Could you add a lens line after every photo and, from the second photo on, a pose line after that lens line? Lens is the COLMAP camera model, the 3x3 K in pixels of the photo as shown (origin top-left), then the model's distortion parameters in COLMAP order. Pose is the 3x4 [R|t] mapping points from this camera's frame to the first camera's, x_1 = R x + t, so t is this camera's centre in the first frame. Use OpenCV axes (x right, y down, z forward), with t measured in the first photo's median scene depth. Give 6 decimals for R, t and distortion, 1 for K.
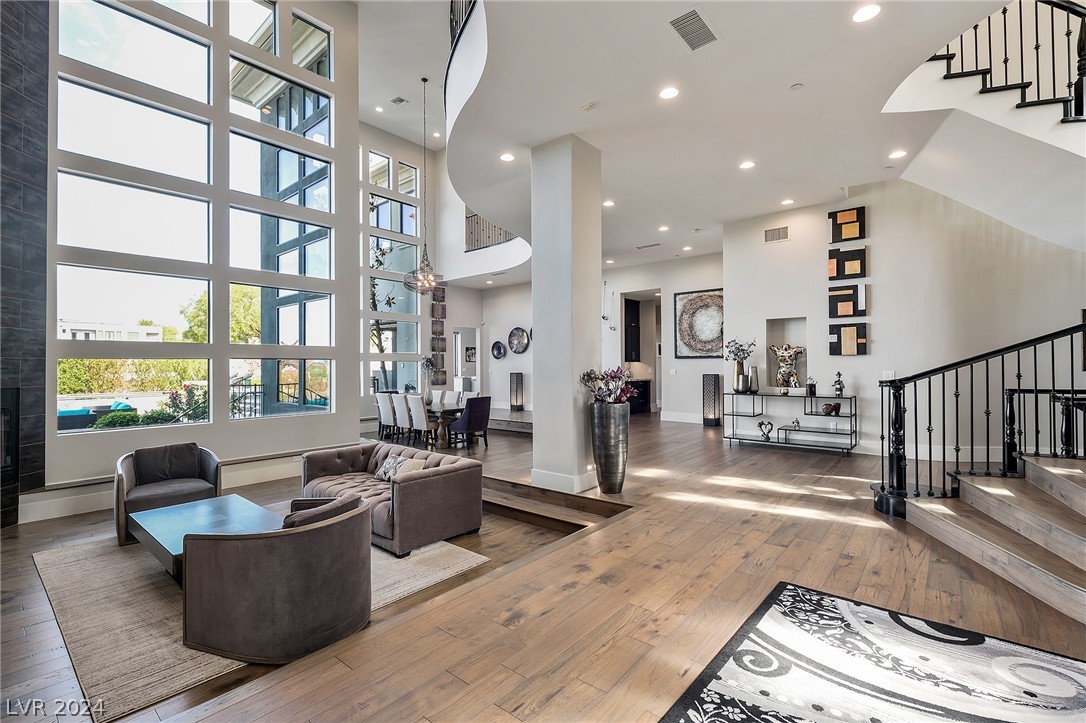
lens RADIAL K [[485.3, 0, 537.2], [0, 485.3, 359.3], [0, 0, 1]] dist [0.003984, -0.003900]
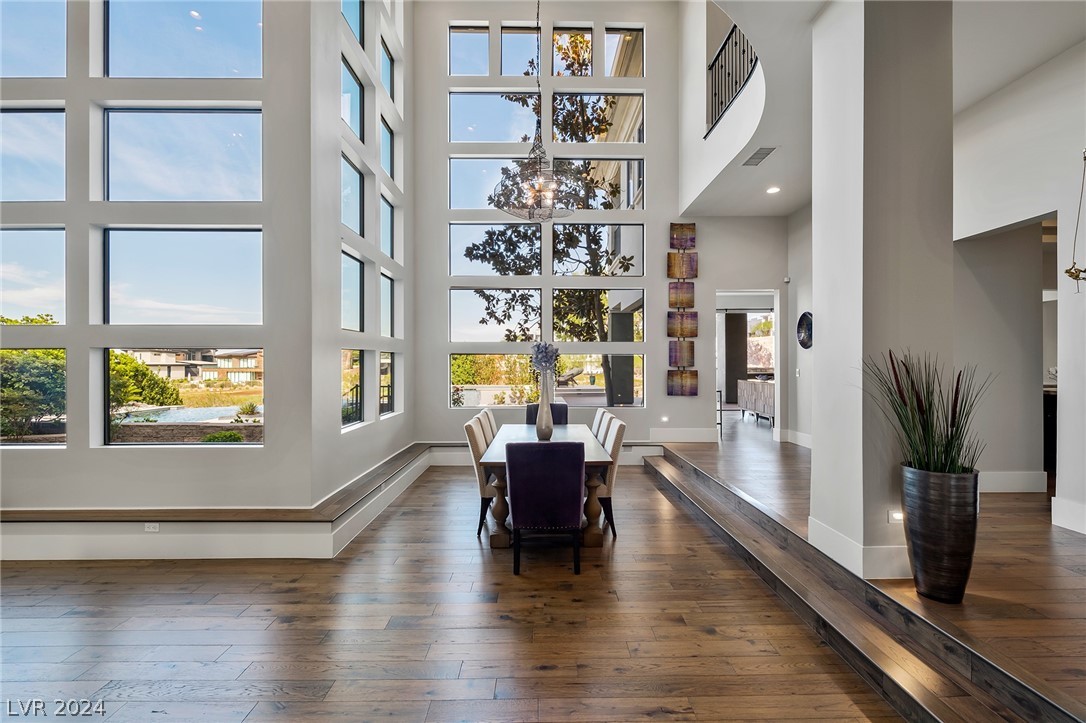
lens RADIAL K [[485.3, 0, 550.0], [0, 485.3, 362.0], [0, 0, 1]] dist [0.003984, -0.003900]
pose [[0.658347, 0.003555, -0.752706, 0.250680], [0.005504, 0.999939, 0.009536, 0.014416], [0.752695, -0.010420, 0.658287, 1.045440]]
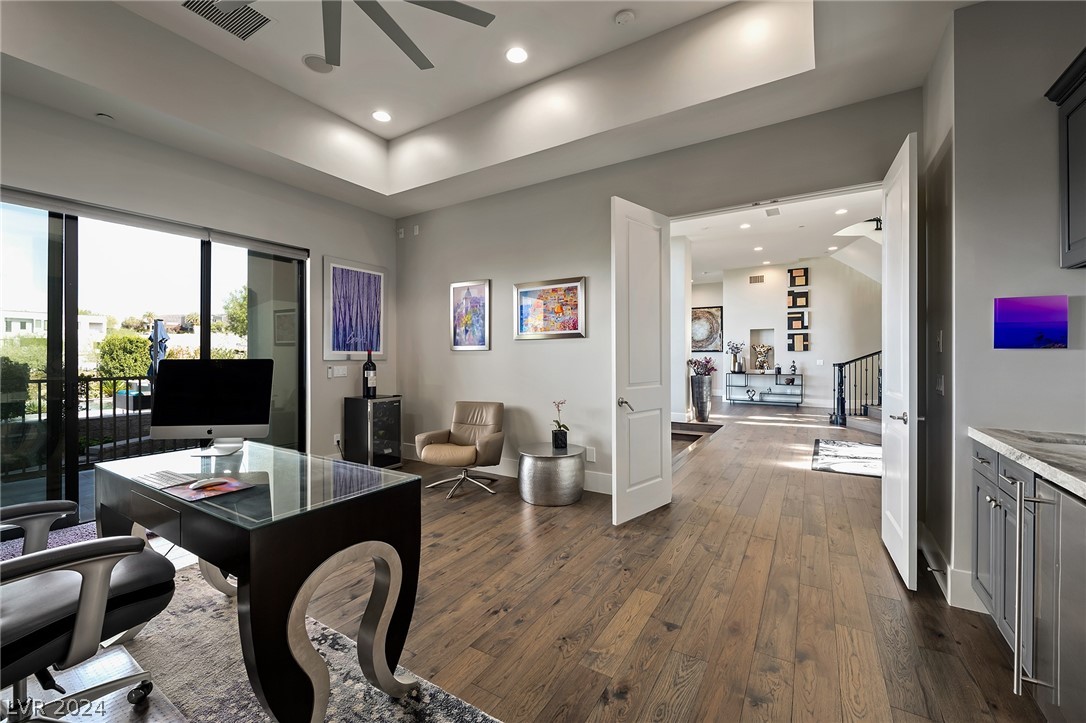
lens RADIAL K [[437.9, 0, 540.6], [0, 437.9, 353.7], [0, 0, 1]] dist [0.001453, -0.002037]
pose [[0.988946, 0.004756, 0.148197, -0.526289], [-0.005510, 0.999974, 0.004672, -0.001127], [-0.148170, -0.005437, 0.988947, -0.440704]]
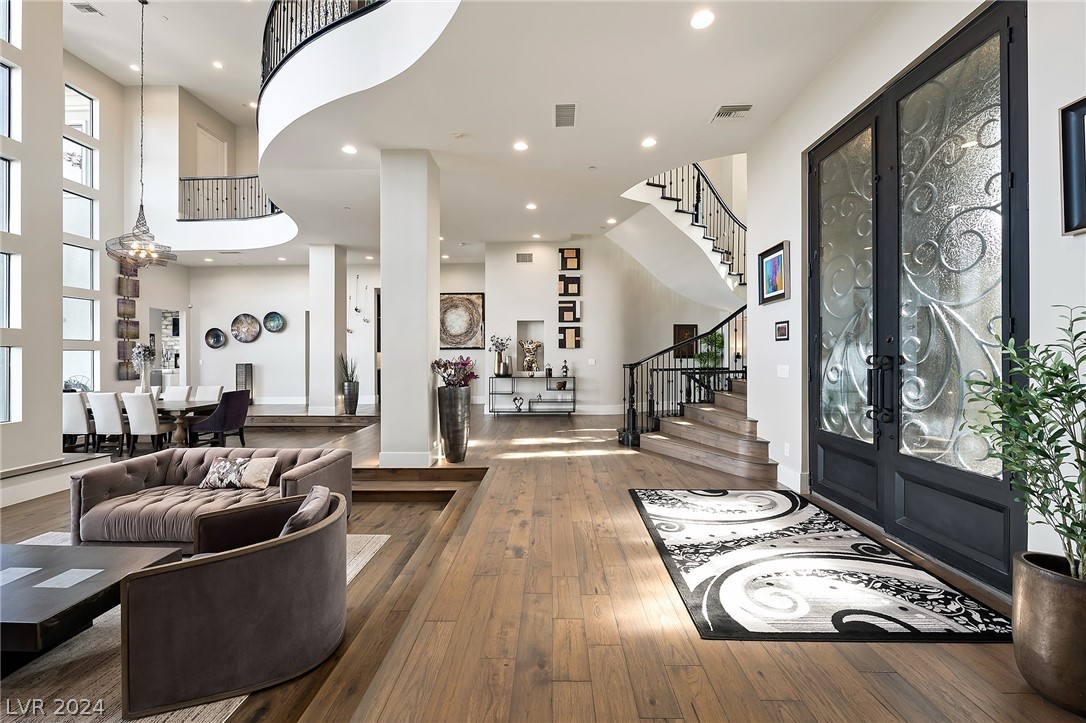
lens RADIAL K [[437.9, 0, 540.9], [0, 437.9, 355.4], [0, 0, 1]] dist [0.001453, -0.002037]
pose [[0.779805, -0.000013, 0.626022, -0.255174], [-0.007230, 0.999933, 0.009027, 0.001824], [-0.625980, -0.011566, 0.779753, 0.024682]]
